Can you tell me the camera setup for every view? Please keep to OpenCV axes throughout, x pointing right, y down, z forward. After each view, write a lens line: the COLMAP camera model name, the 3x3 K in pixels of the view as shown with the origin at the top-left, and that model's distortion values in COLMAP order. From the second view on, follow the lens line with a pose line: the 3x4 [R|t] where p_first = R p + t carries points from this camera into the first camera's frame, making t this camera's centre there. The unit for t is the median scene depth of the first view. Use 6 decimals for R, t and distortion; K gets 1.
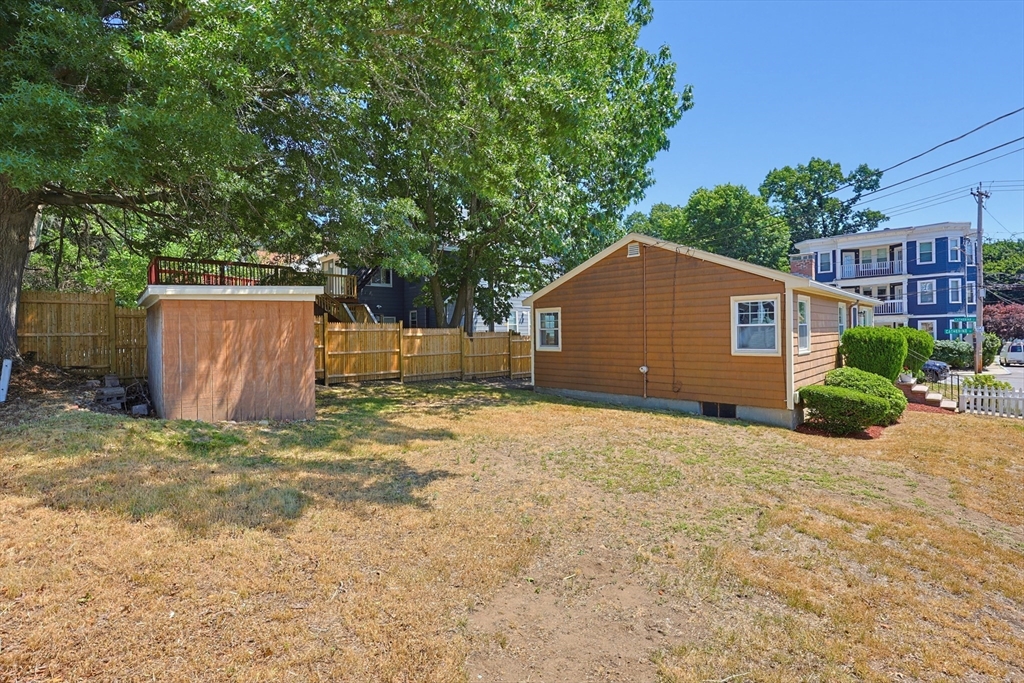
lens RADIAL K [[443.6, 0, 526.6], [0, 443.6, 340.7], [0, 0, 1]] dist [-0.002740, -0.000510]
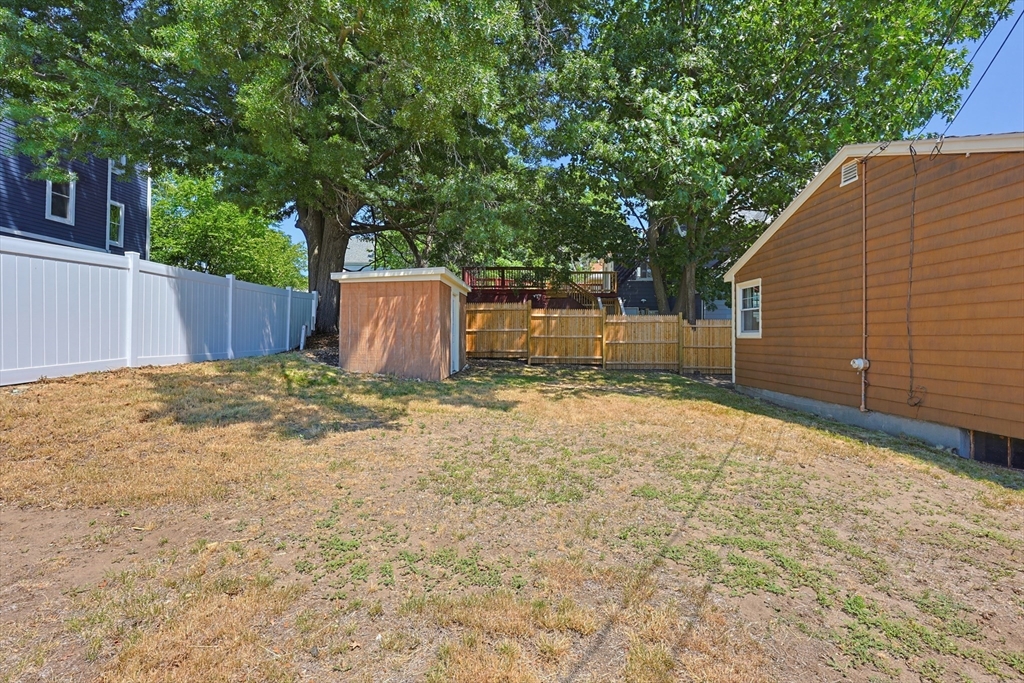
lens RADIAL K [[421.1, 0, 526.9], [0, 421.1, 336.7], [0, 0, 1]] dist [-0.001918, -0.000313]
pose [[0.718103, 0.016219, -0.695748, 0.344993], [-0.028525, 0.999574, -0.006140, 0.044906], [0.695352, 0.024255, 0.718260, 0.275014]]
